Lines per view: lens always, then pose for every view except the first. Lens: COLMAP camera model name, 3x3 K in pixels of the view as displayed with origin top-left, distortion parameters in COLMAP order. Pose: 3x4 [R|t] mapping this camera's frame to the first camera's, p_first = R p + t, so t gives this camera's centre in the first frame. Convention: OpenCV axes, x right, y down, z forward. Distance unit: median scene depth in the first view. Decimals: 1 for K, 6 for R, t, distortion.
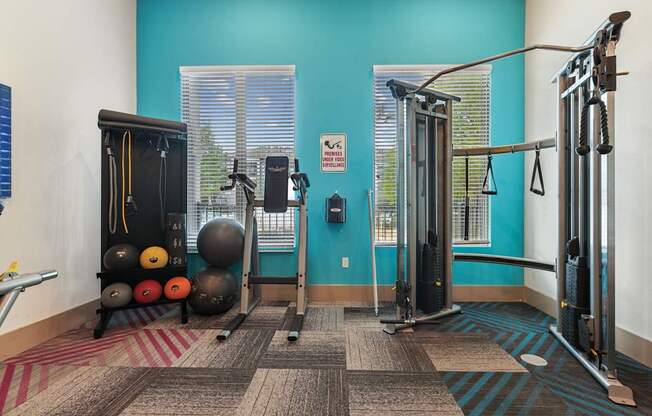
lens RADIAL K [[295.5, 0, 328.4], [0, 295.5, 208.5], [0, 0, 1]] dist [0.004314, 0.000154]
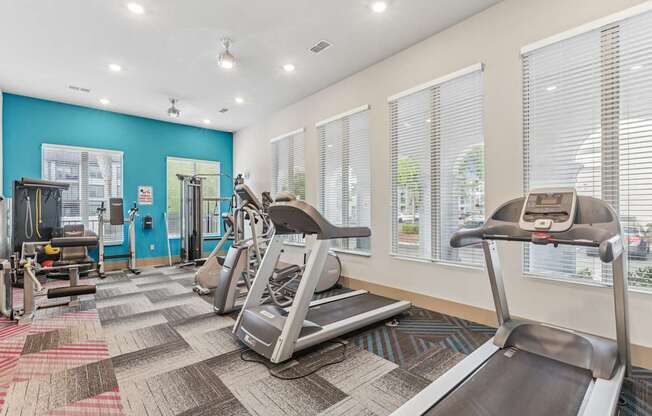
lens RADIAL K [[295.5, 0, 327.7], [0, 295.5, 211.8], [0, 0, 1]] dist [0.004314, 0.000154]
pose [[0.726686, -0.003239, 0.686962, -0.535473], [0.006114, 0.999980, -0.001752, -0.068712], [-0.686943, 0.005473, 0.726691, -1.548158]]
